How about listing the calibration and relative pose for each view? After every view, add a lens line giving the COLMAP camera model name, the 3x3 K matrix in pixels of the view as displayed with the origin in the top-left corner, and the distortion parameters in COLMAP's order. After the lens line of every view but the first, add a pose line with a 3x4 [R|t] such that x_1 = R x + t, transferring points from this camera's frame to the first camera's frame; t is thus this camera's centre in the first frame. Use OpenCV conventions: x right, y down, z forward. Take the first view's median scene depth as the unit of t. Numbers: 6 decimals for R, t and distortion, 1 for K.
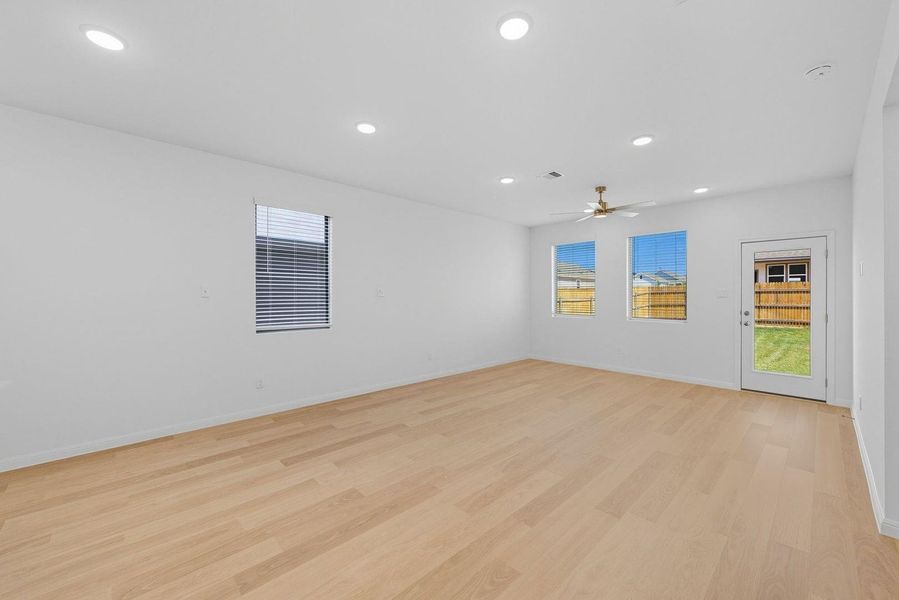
lens RADIAL K [[363.9, 0, 449.5], [0, 363.9, 300.0], [0, 0, 1]] dist [-0.000179, -0.000158]
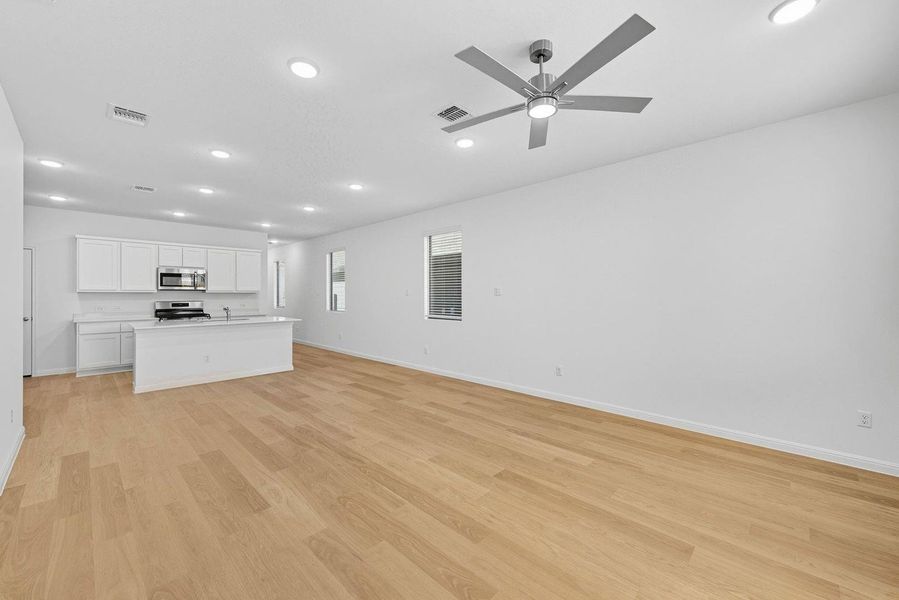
lens RADIAL K [[363.9, 0, 449.5], [0, 363.9, 300.0], [0, 0, 1]] dist [-0.000179, -0.000158]
pose [[0.013604, 0.017059, -0.999762, 1.204867], [-0.003882, 0.999848, 0.017008, -0.018664], [0.999900, 0.003650, 0.013668, 1.246581]]
